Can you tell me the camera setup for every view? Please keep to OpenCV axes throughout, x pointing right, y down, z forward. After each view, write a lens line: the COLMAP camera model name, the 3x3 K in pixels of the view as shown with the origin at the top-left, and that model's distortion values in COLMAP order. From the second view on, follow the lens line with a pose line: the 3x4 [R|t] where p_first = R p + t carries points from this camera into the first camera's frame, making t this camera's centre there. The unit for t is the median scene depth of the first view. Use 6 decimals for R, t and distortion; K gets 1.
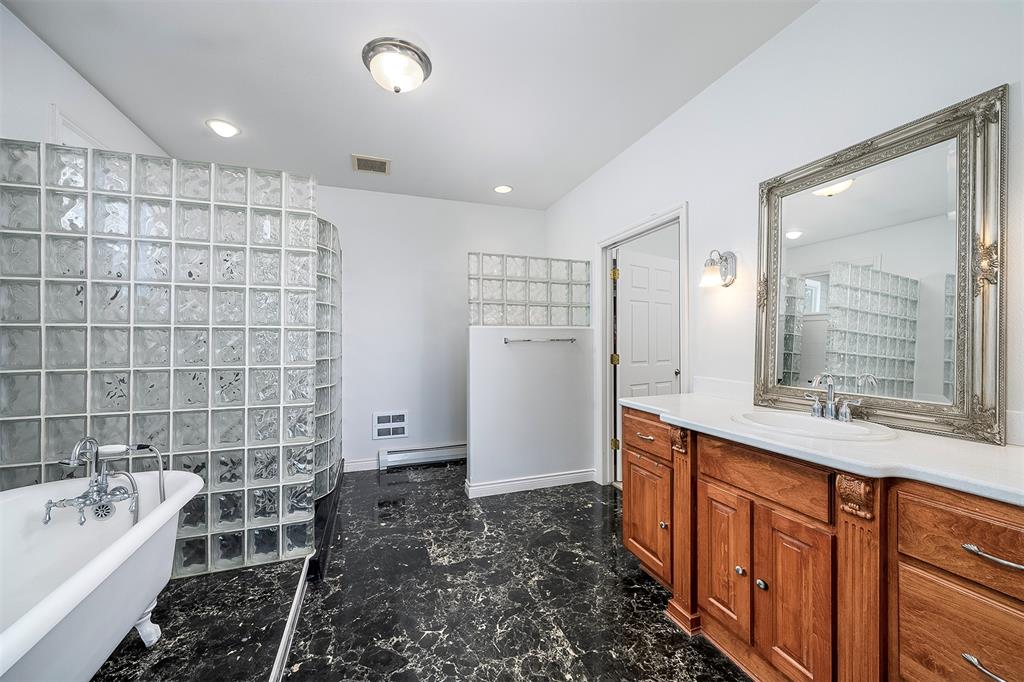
lens RADIAL K [[410.8, 0, 512.0], [0, 410.8, 341.0], [0, 0, 1]] dist [-0.000837, -0.000208]
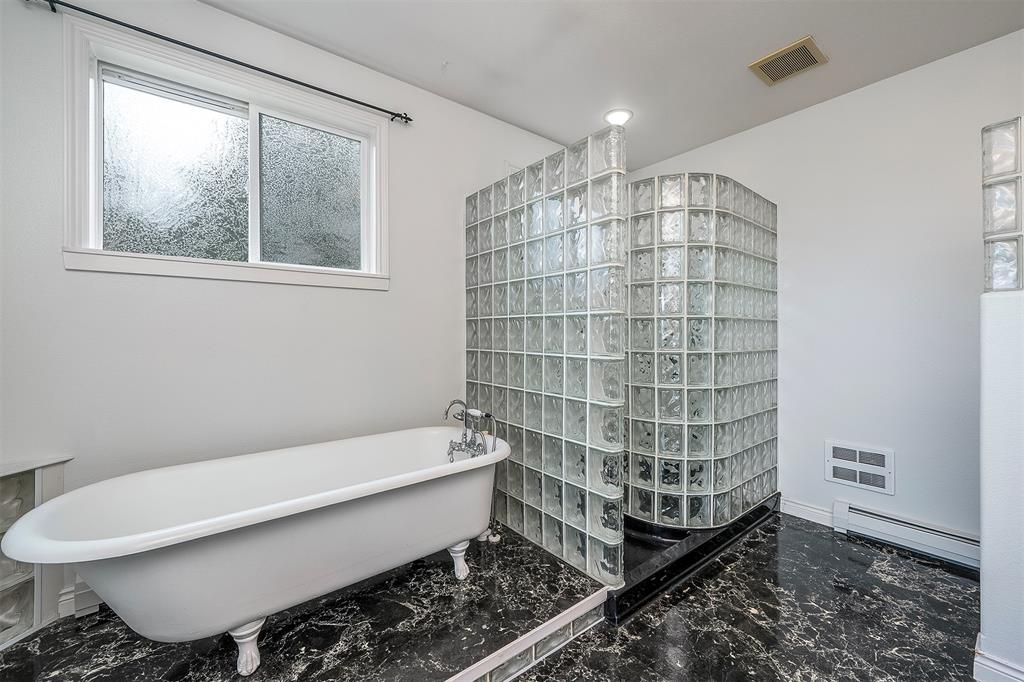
lens RADIAL K [[410.8, 0, 512.0], [0, 410.8, 341.0], [0, 0, 1]] dist [-0.000837, -0.000208]
pose [[0.319340, 0.020364, -0.947421, 0.172768], [-0.004800, 0.999791, 0.019872, 0.007655], [0.947628, -0.001798, 0.319371, 0.432681]]
